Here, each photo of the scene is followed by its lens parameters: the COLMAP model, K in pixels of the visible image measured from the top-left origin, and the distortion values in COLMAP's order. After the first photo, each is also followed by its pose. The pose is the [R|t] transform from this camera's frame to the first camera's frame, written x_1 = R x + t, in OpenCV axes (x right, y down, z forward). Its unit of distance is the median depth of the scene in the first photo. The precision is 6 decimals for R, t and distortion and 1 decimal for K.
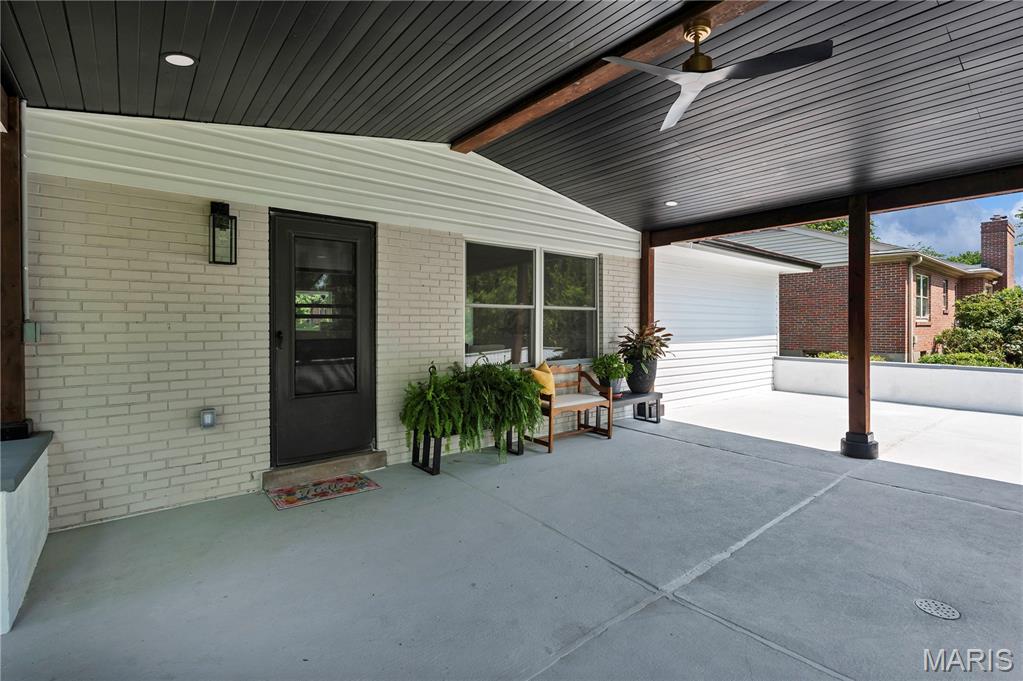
lens RADIAL K [[475.4, 0, 517.0], [0, 475.4, 333.1], [0, 0, 1]] dist [-0.004907, 0.000062]
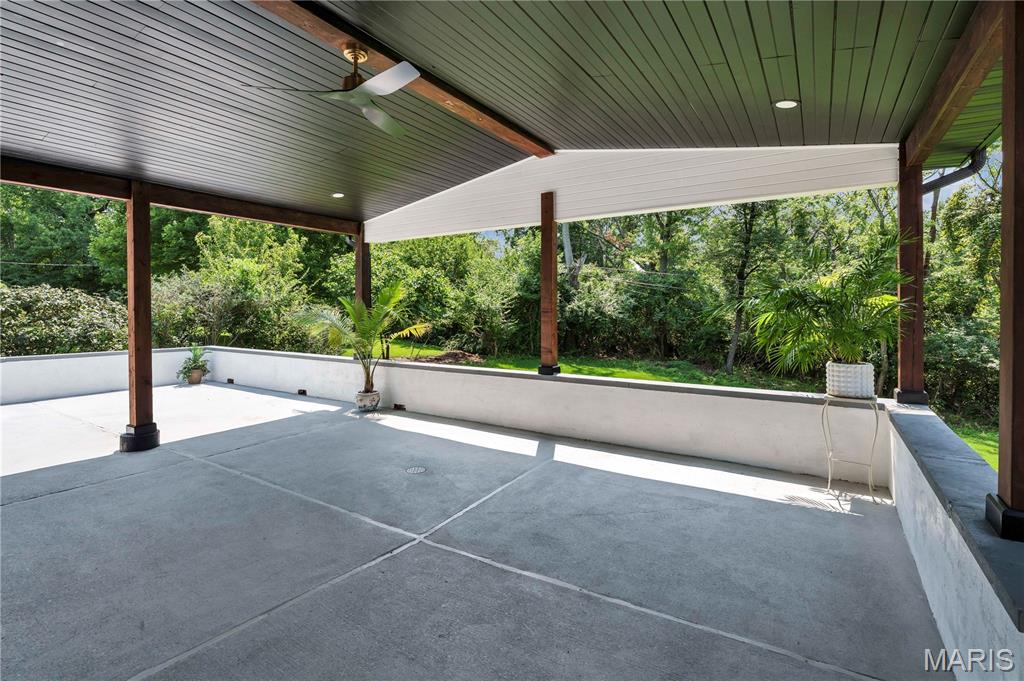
lens RADIAL K [[475.9, 0, 518.3], [0, 475.9, 306.9], [0, 0, 1]] dist [-0.004907, 0.000062]
pose [[-0.310982, 0.005373, 0.950401, -0.566833], [0.023039, 0.999733, 0.001886, -0.020126], [-0.950136, 0.022483, -0.311023, 0.698668]]
